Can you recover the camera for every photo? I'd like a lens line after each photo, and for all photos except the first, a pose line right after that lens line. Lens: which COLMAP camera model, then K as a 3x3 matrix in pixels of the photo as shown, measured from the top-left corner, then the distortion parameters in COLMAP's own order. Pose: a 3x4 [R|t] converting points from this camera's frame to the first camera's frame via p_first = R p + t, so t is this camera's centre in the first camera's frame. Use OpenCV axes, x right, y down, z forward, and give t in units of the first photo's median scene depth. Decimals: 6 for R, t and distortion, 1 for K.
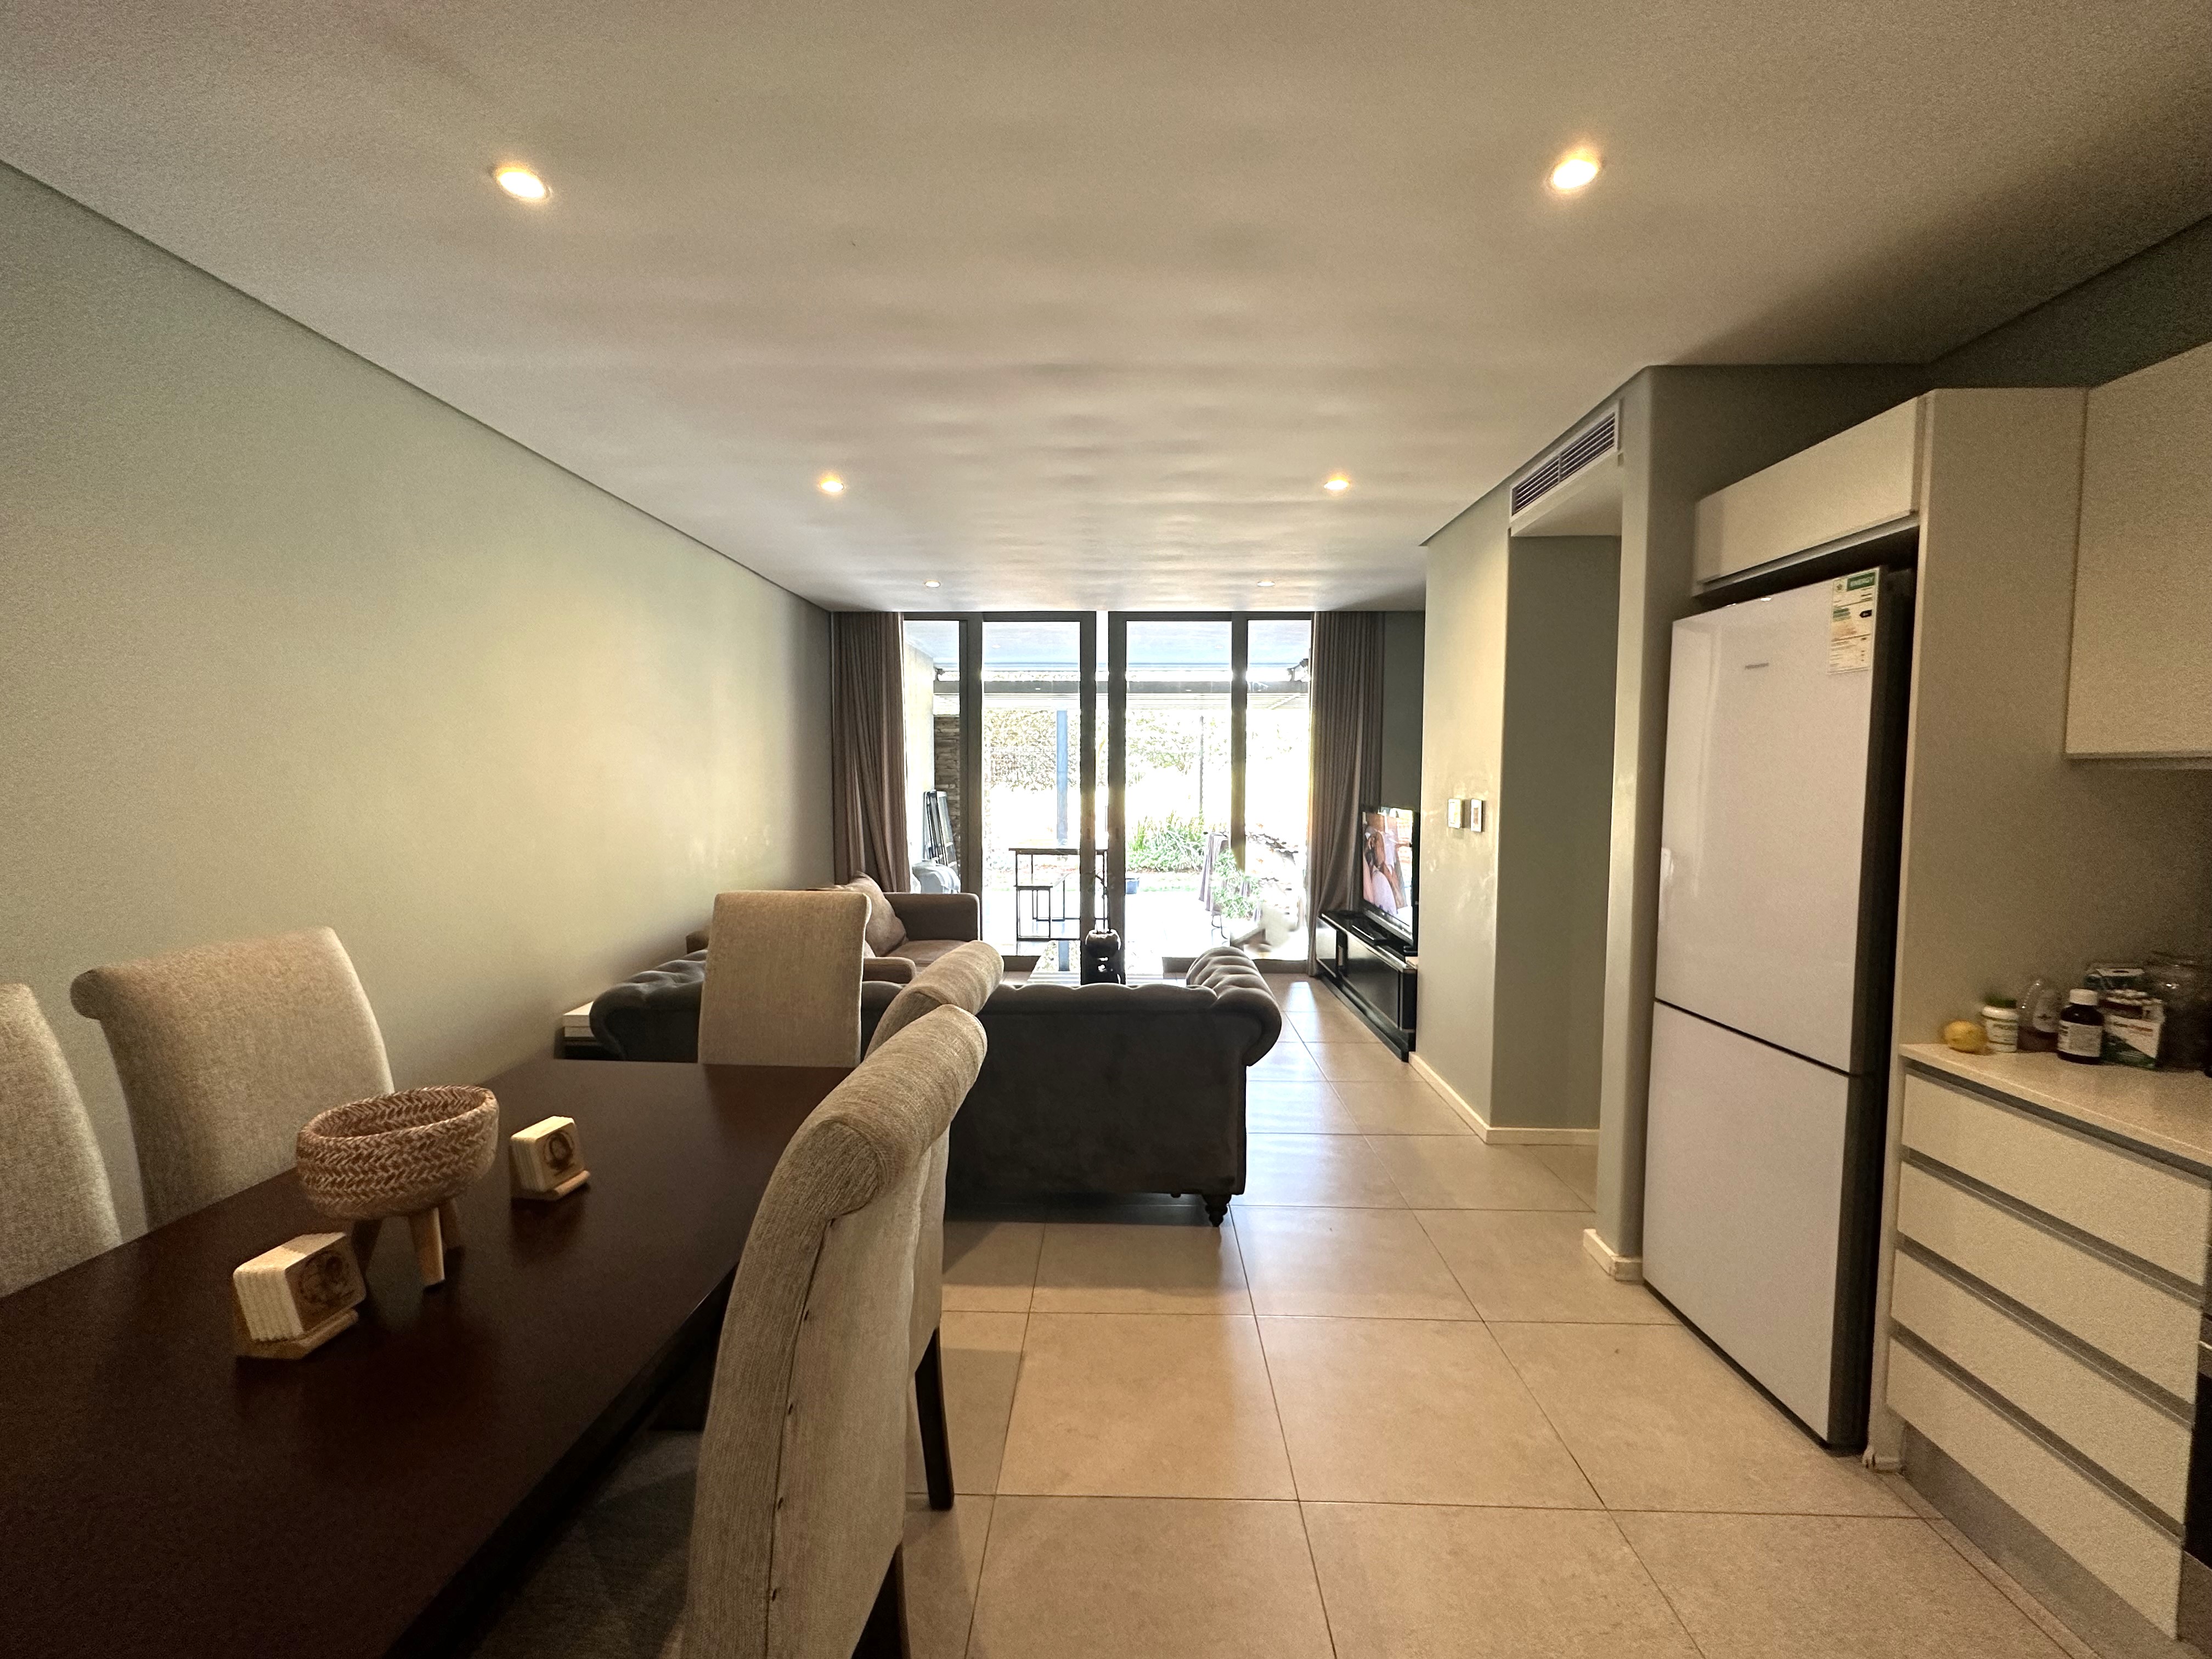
lens RADIAL K [[882.5, 0, 1104.3], [0, 882.5, 829.0], [0, 0, 1]] dist [-0.000236, 0.000397]
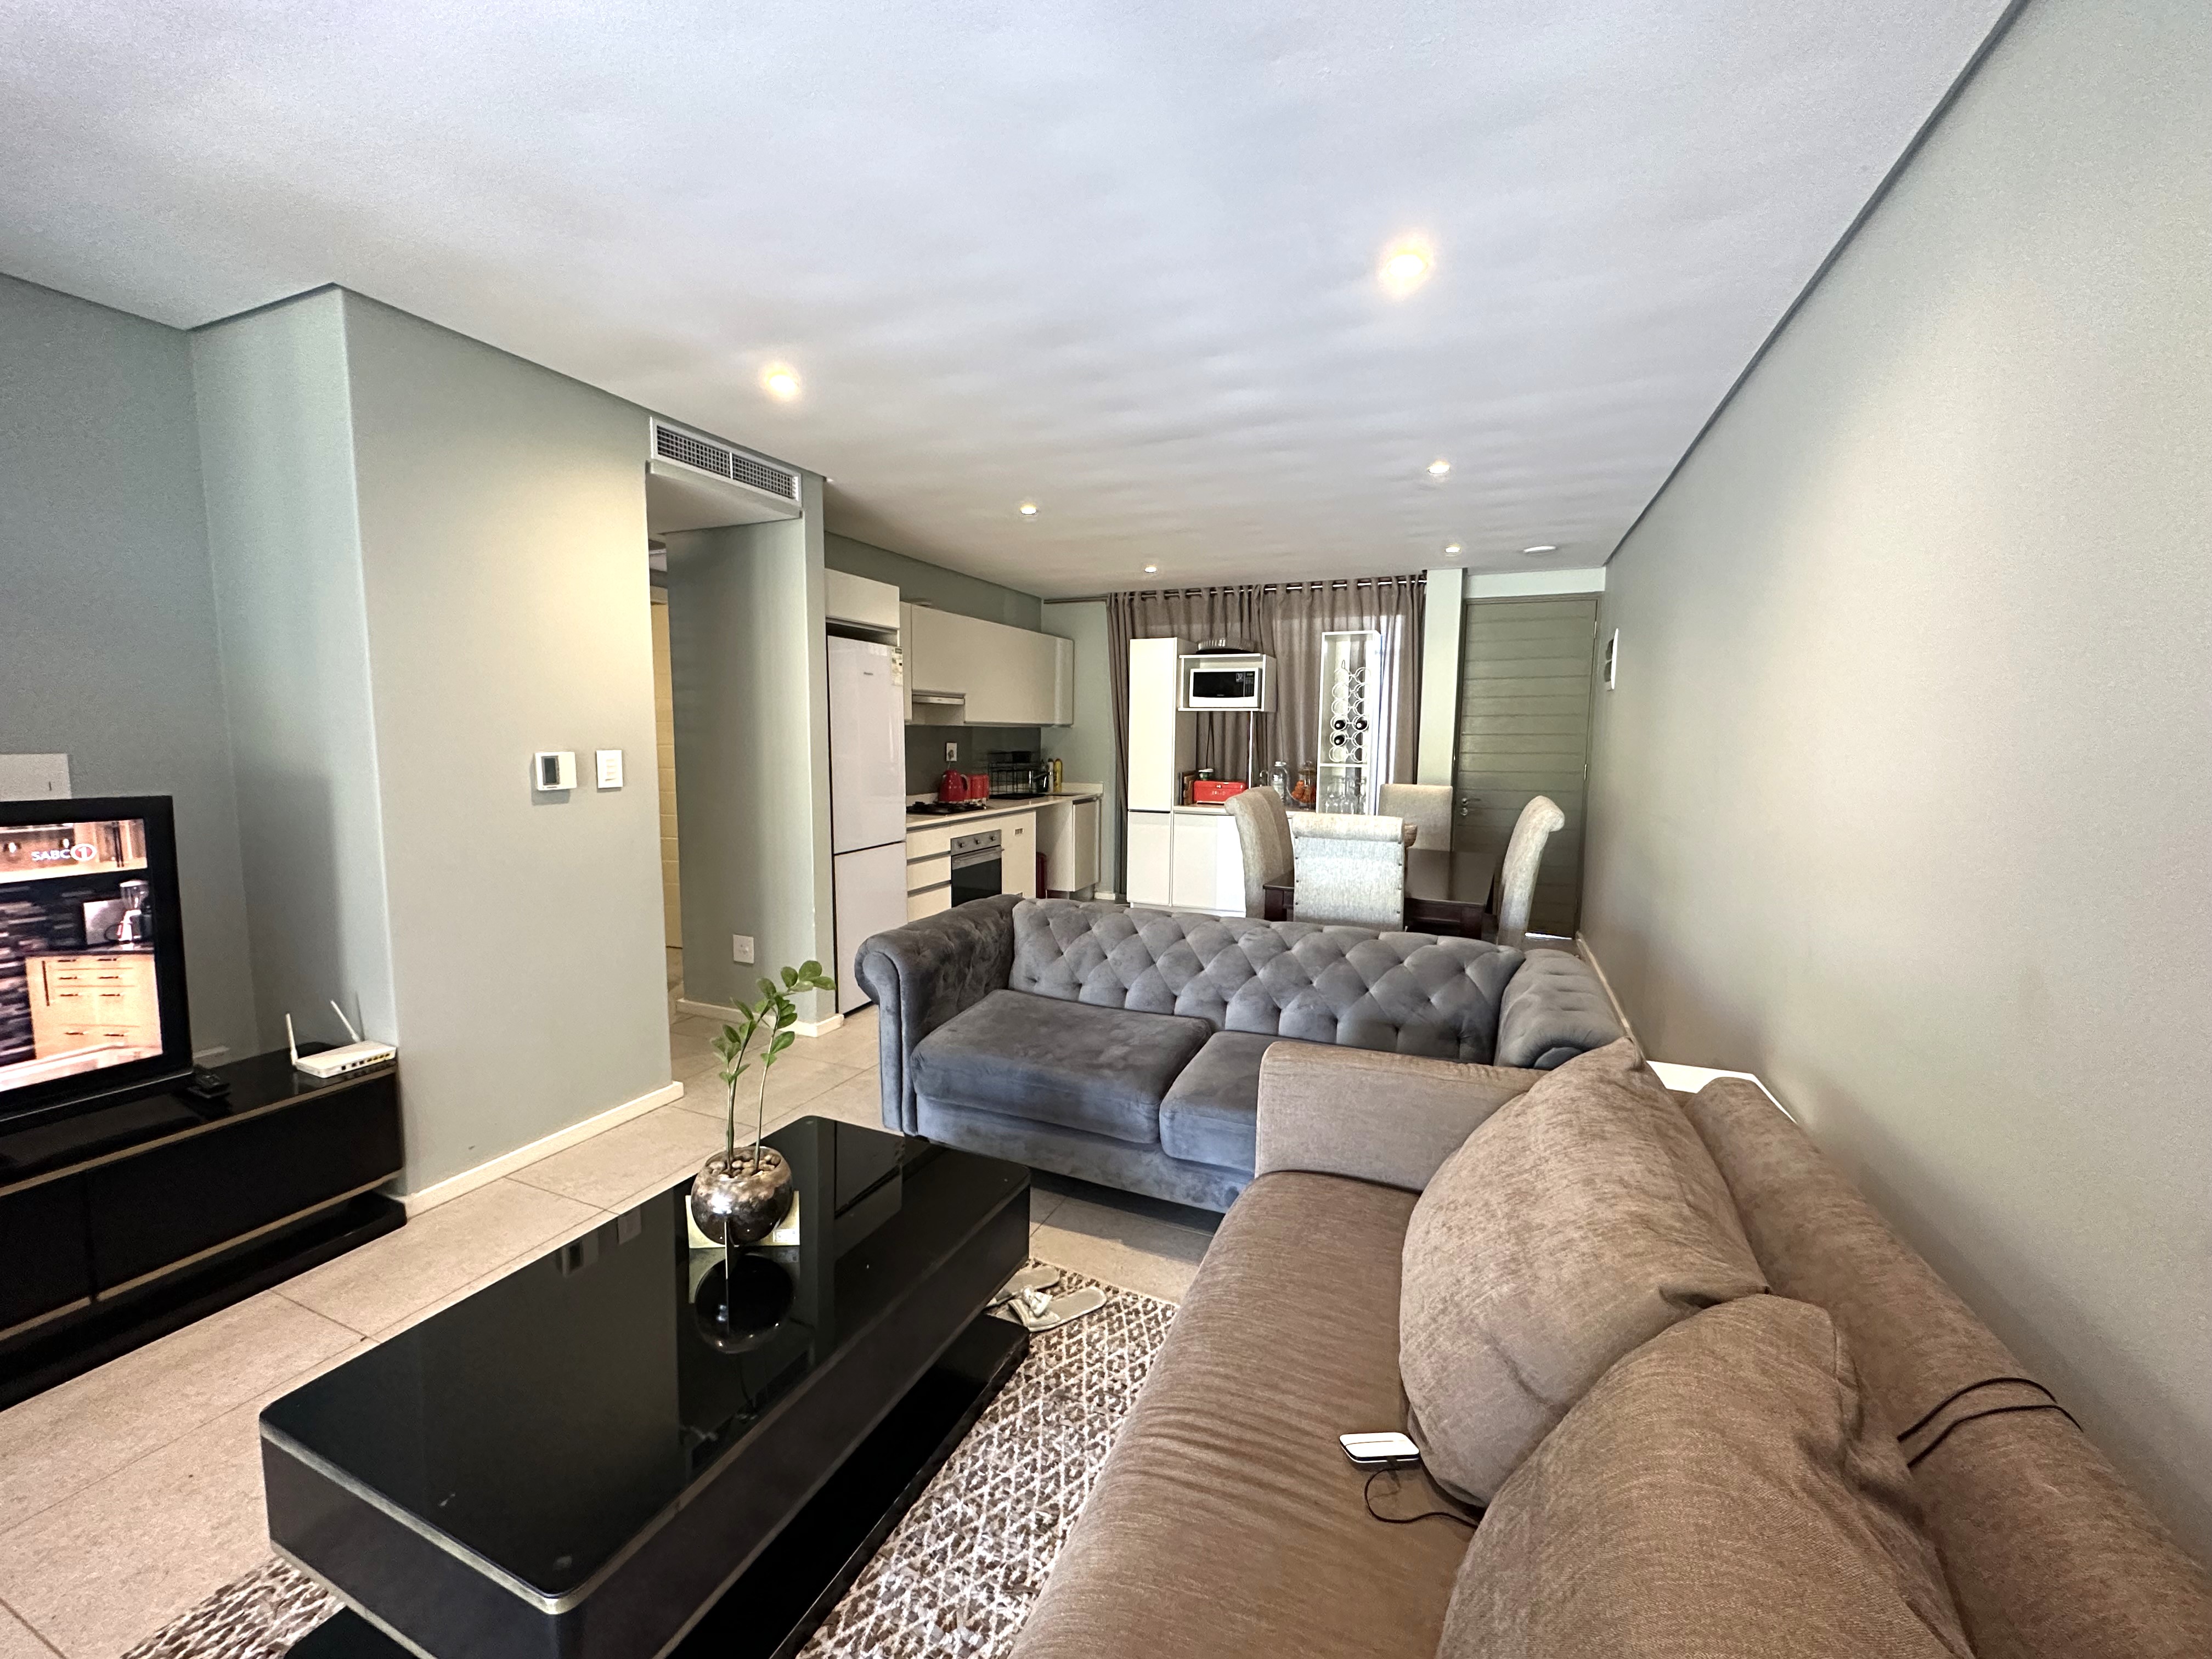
lens RADIAL K [[882.5, 0, 1106.5], [0, 882.5, 824.6], [0, 0, 1]] dist [-0.000236, 0.000397]
pose [[-0.929922, -0.050850, 0.364225, -0.519152], [0.010553, 0.986297, 0.164642, -0.153003], [-0.367606, 0.156947, -0.916642, 2.494710]]
